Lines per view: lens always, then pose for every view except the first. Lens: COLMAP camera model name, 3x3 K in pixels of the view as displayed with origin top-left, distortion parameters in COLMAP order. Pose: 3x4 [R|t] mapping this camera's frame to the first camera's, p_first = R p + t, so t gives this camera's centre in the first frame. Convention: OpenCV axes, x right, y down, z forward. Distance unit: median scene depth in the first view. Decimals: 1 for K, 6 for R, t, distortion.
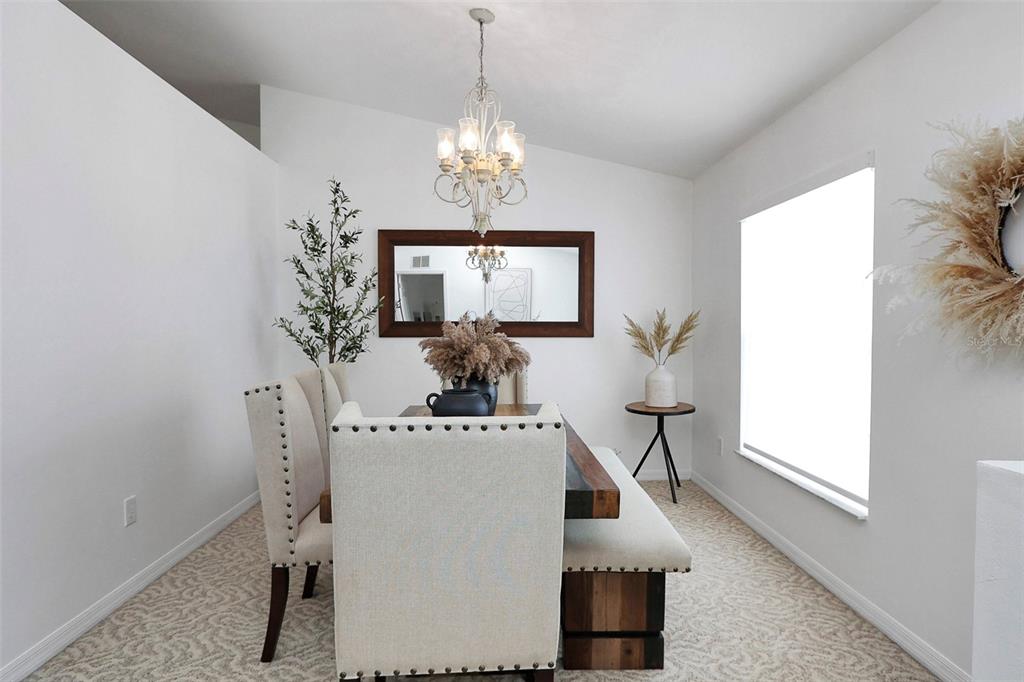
lens RADIAL K [[585.1, 0, 509.4], [0, 585.1, 345.3], [0, 0, 1]] dist [-0.023363, 0.000549]
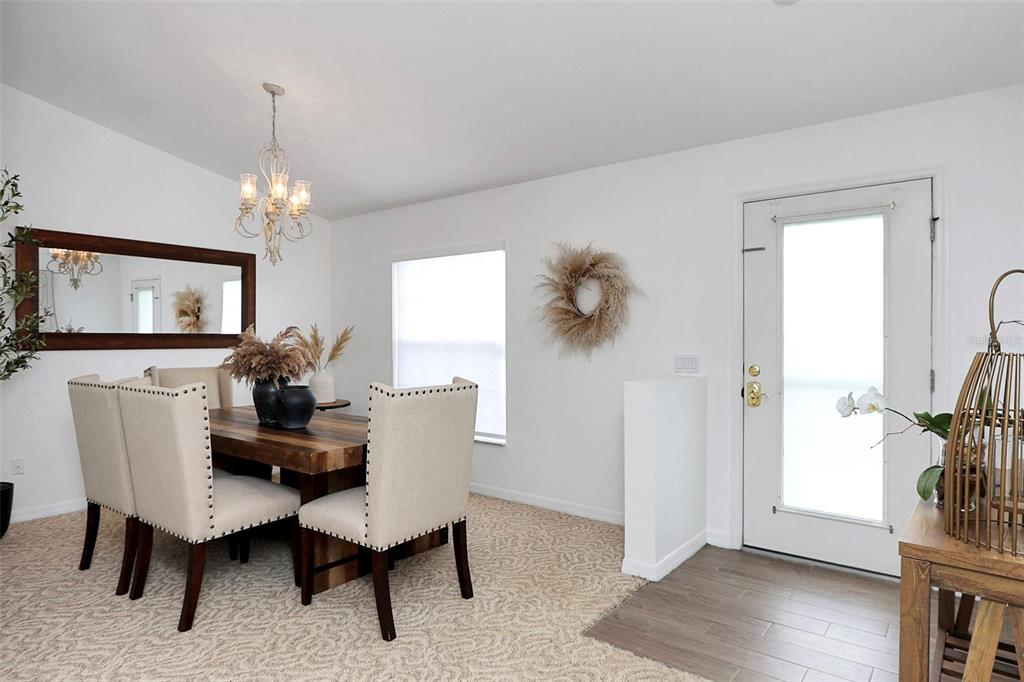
lens RADIAL K [[585.1, 0, 520.6], [0, 585.1, 337.9], [0, 0, 1]] dist [-0.023363, 0.000549]
pose [[0.649535, 0.000774, 0.760331, -0.656806], [0.026548, 0.999367, -0.023697, 0.011779], [-0.759868, 0.035577, 0.649103, -0.197163]]
